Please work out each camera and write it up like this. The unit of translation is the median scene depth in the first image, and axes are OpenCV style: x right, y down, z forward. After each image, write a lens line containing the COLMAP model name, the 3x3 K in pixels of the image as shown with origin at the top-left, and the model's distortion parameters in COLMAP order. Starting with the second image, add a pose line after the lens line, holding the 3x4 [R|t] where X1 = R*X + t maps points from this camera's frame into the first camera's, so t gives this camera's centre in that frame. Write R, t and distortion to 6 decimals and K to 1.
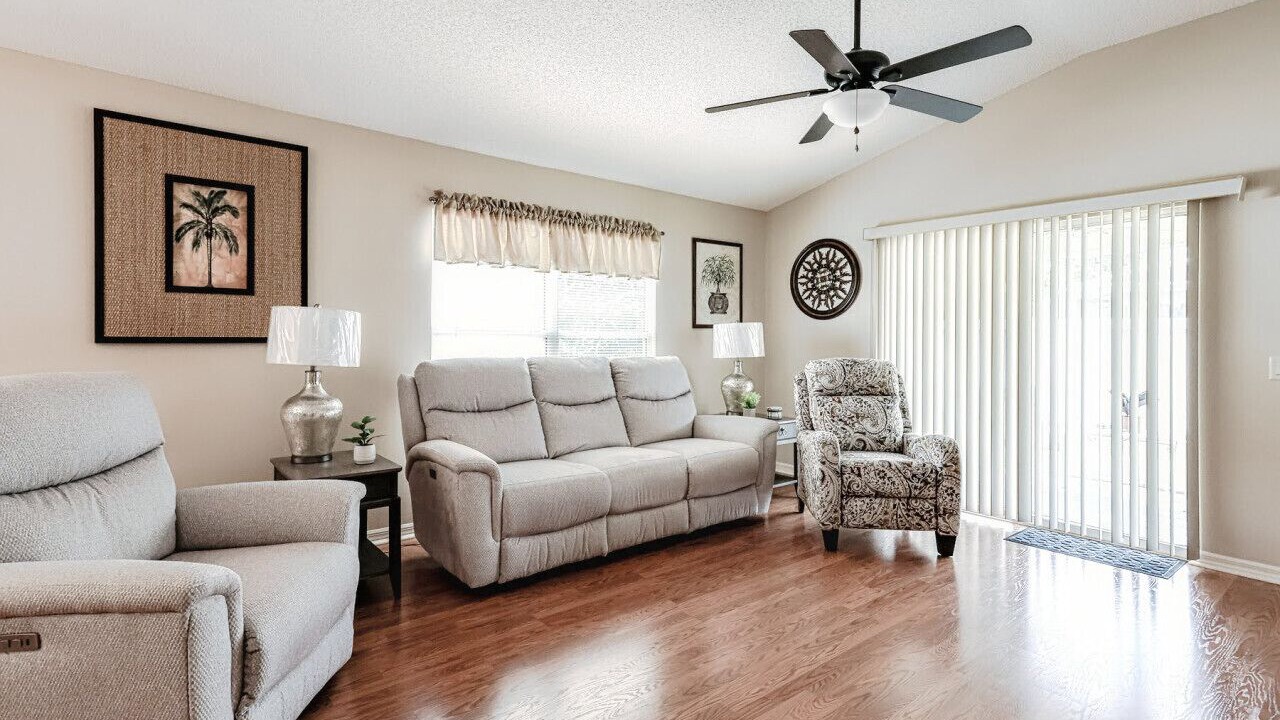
lens RADIAL K [[606.5, 0, 631.1], [0, 606.5, 343.9], [0, 0, 1]] dist [0.020100, 0.000320]
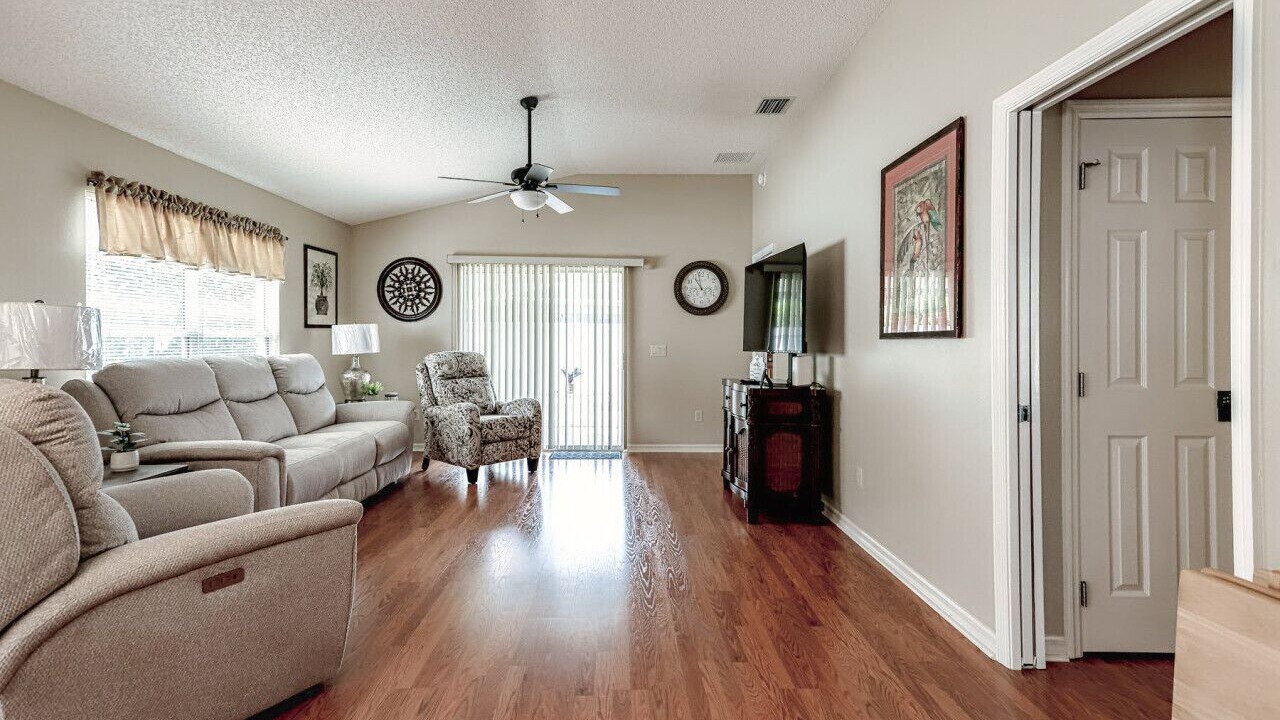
lens RADIAL K [[606.5, 0, 631.1], [0, 606.5, 343.9], [0, 0, 1]] dist [0.020100, 0.000320]
pose [[0.602164, -0.012857, 0.798269, -0.454025], [0.009631, 0.999915, 0.008840, -0.001396], [-0.798314, 0.002365, 0.602237, -0.128480]]
